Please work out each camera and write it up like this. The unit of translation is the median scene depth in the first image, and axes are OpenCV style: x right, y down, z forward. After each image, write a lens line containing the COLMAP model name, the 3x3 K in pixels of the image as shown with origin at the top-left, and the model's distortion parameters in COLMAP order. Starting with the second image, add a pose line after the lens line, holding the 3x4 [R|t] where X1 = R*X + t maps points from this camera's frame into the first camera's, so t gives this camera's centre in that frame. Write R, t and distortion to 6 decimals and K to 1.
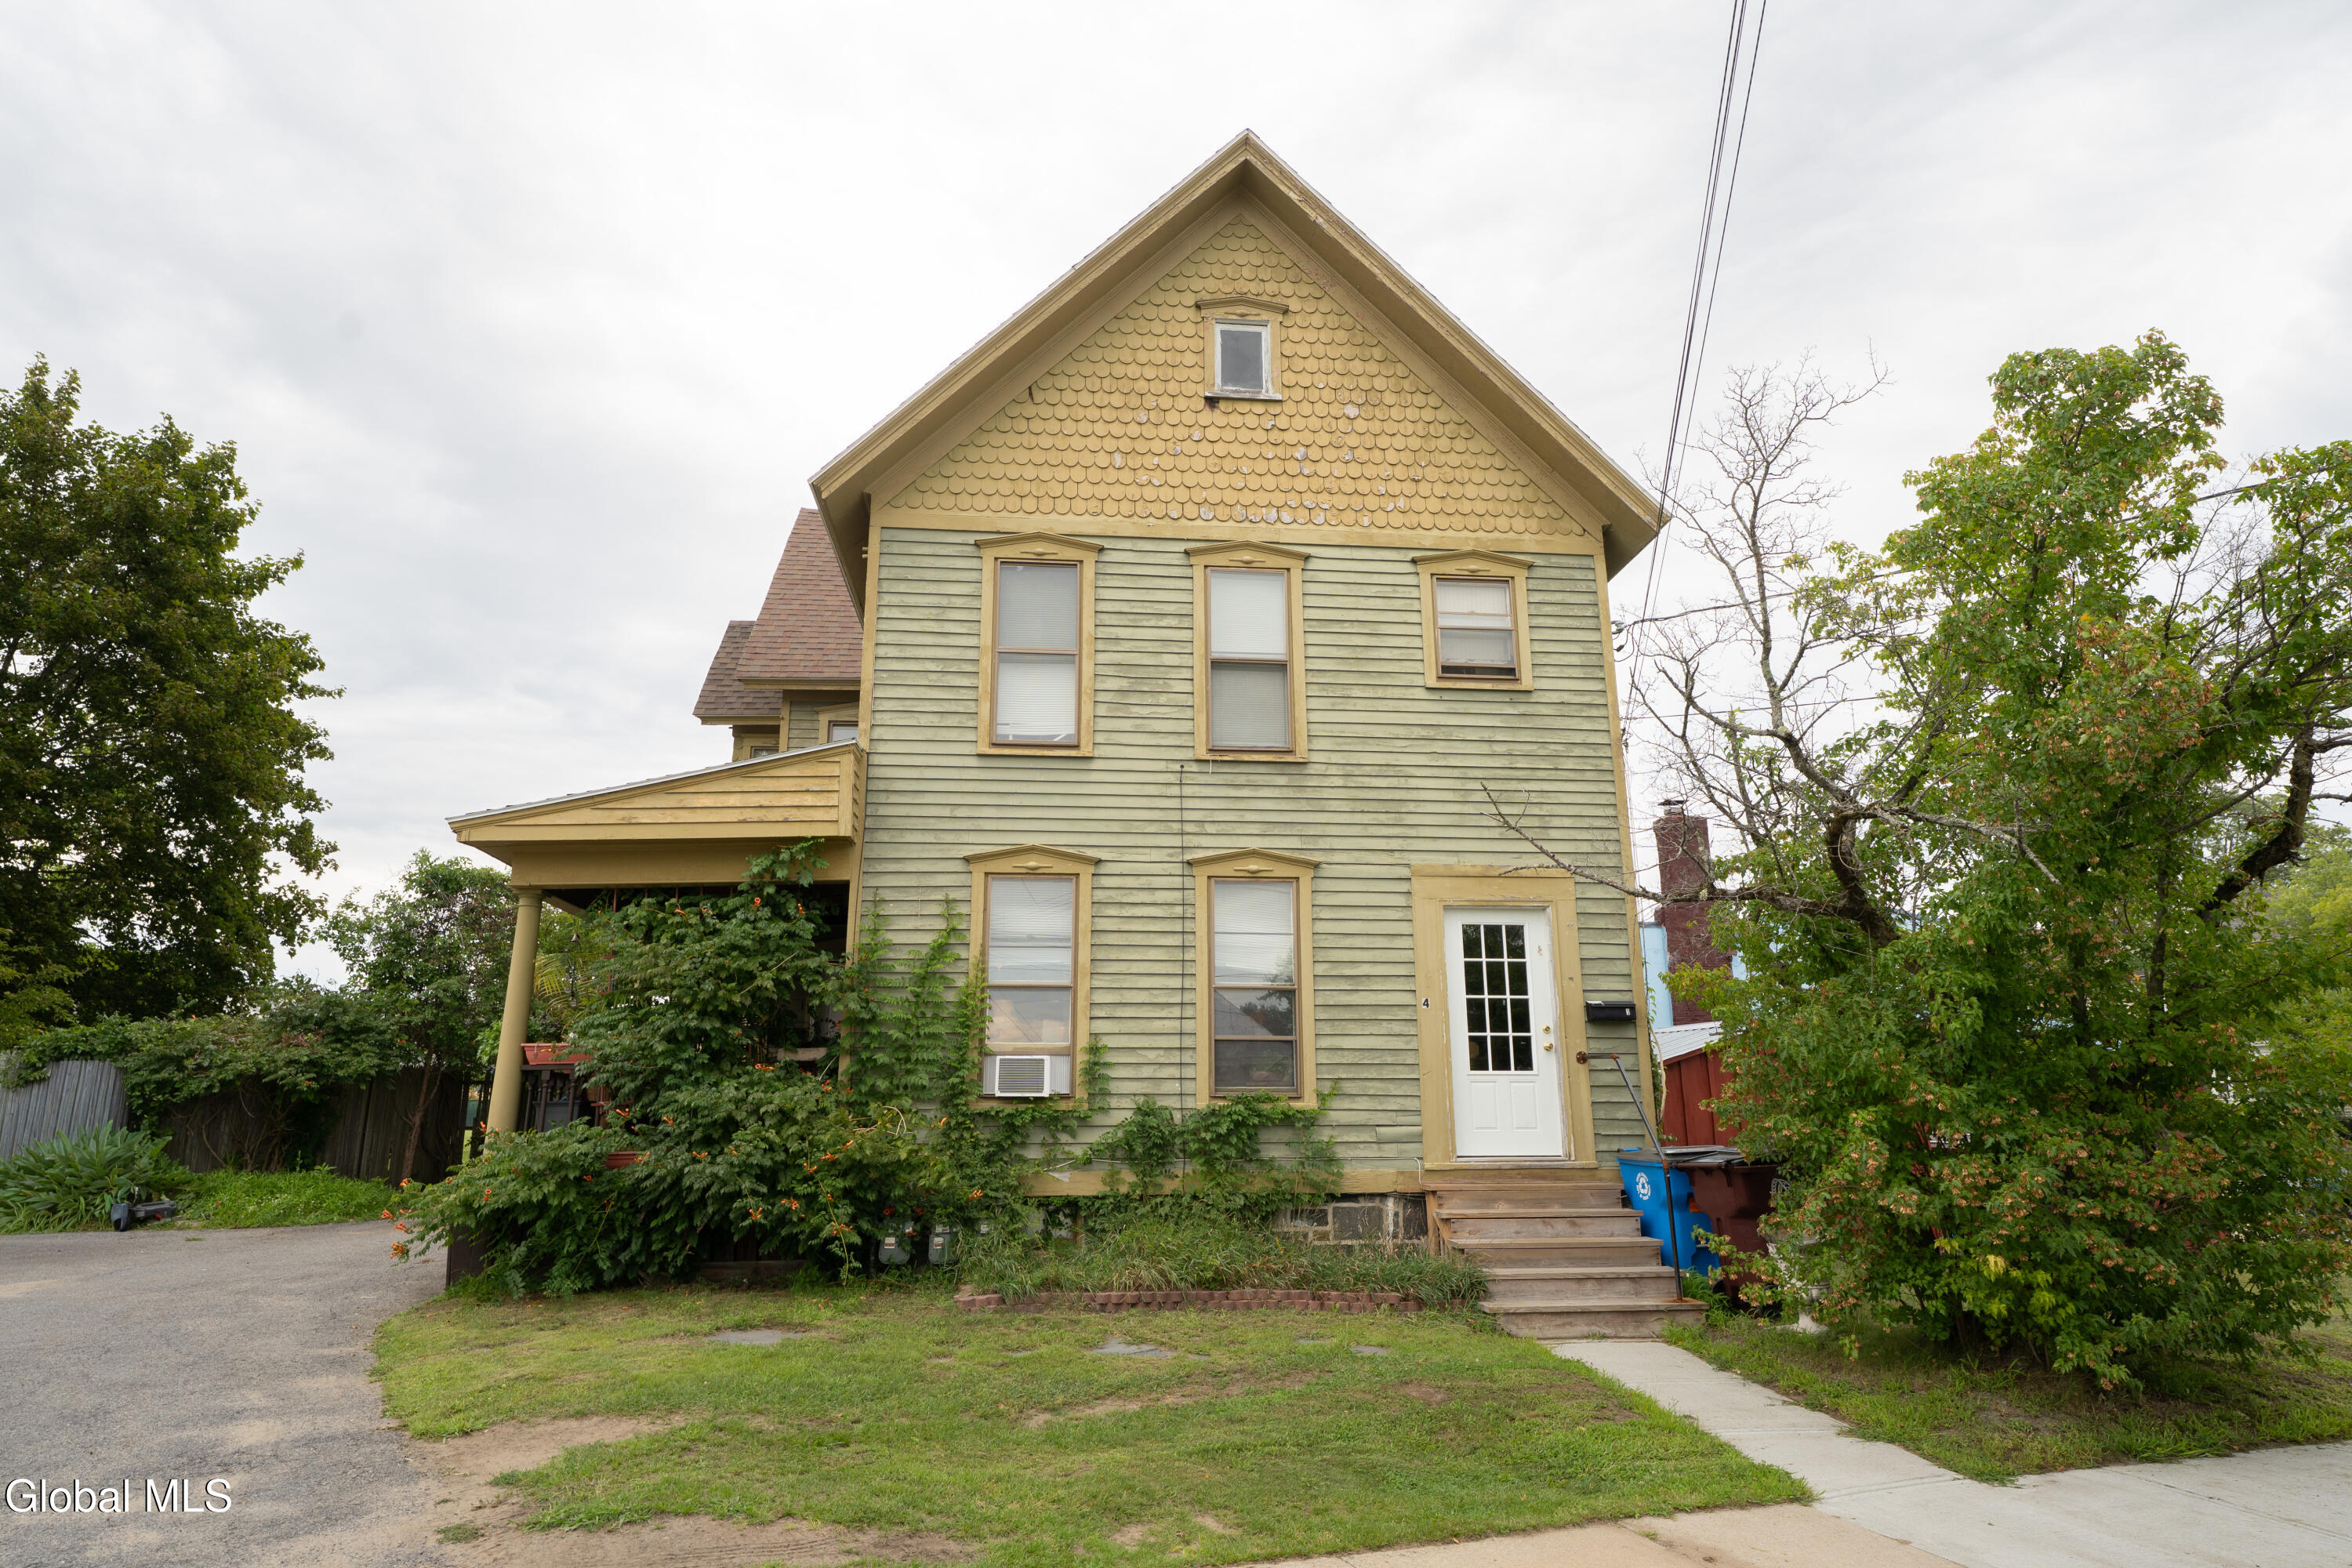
lens RADIAL K [[1290.2, 0, 1171.5], [0, 1290.2, 803.4], [0, 0, 1]] dist [0.004340, -0.000346]
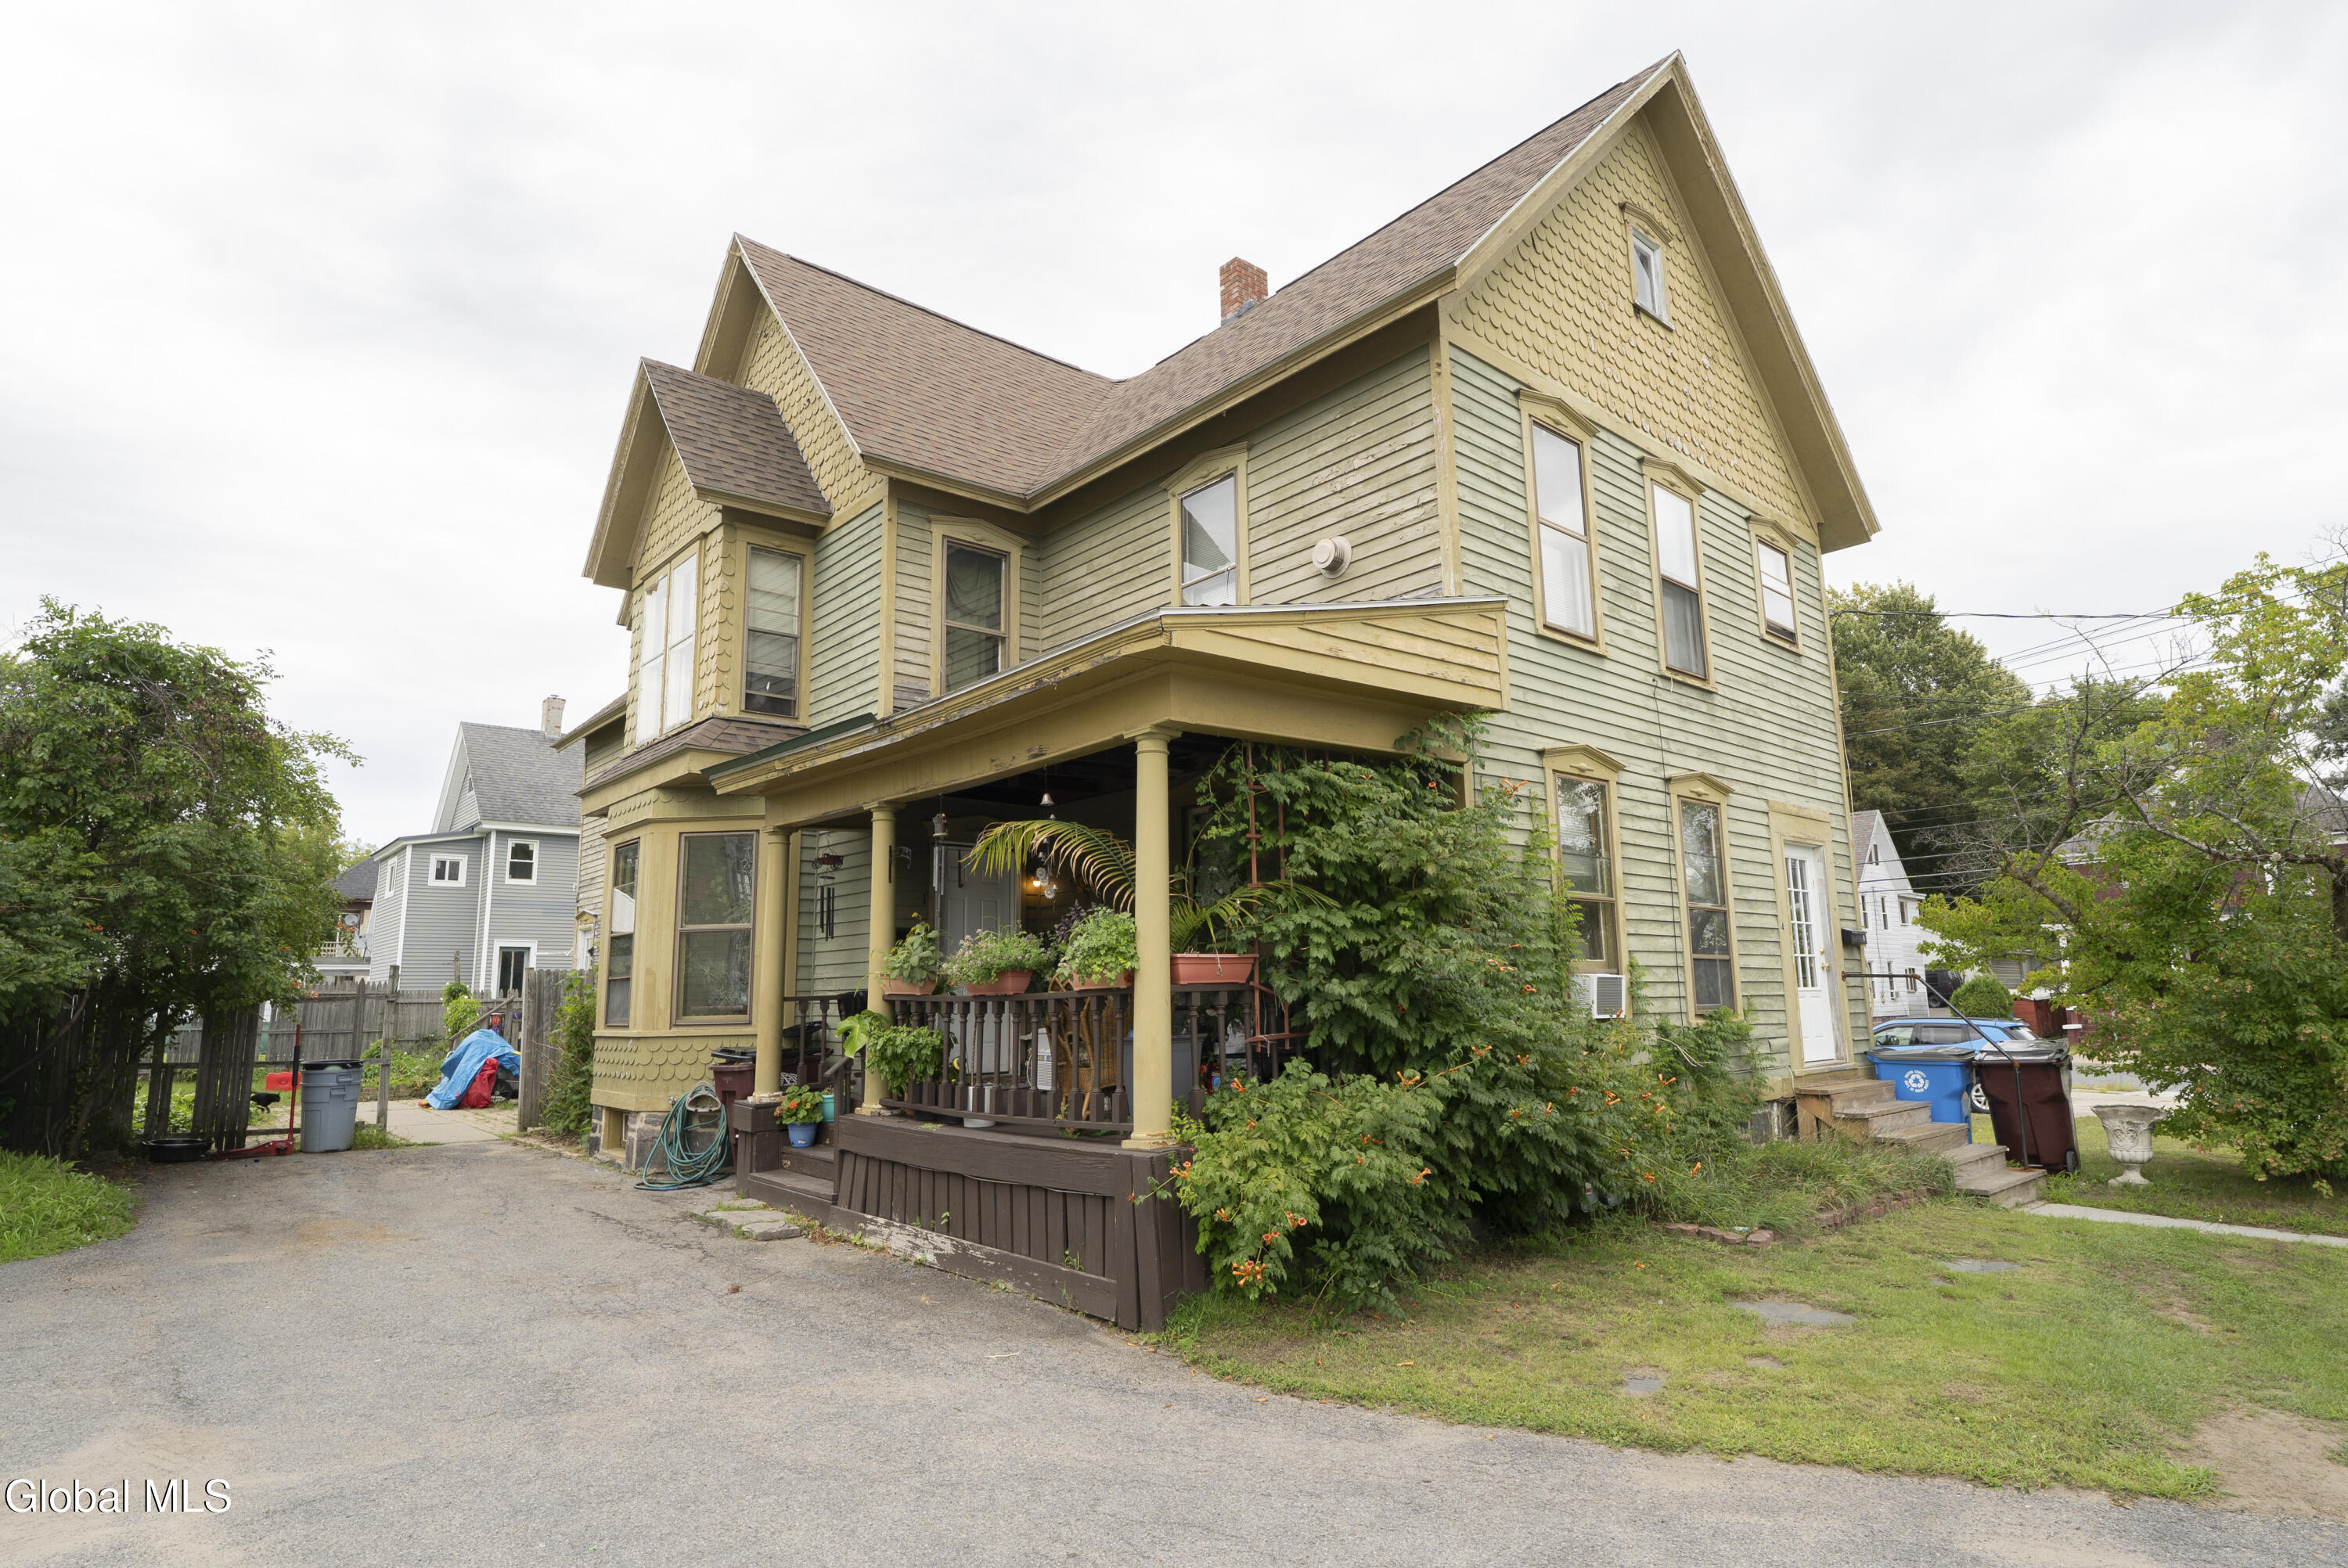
lens RADIAL K [[1231.1, 0, 1183.0], [0, 1231.1, 787.0], [0, 0, 1]] dist [-0.014702, 0.000375]
pose [[0.812644, 0.091606, 0.575515, -0.821708], [-0.124349, 0.992081, 0.017673, 0.080860], [-0.569339, -0.085927, 0.817600, 0.441351]]
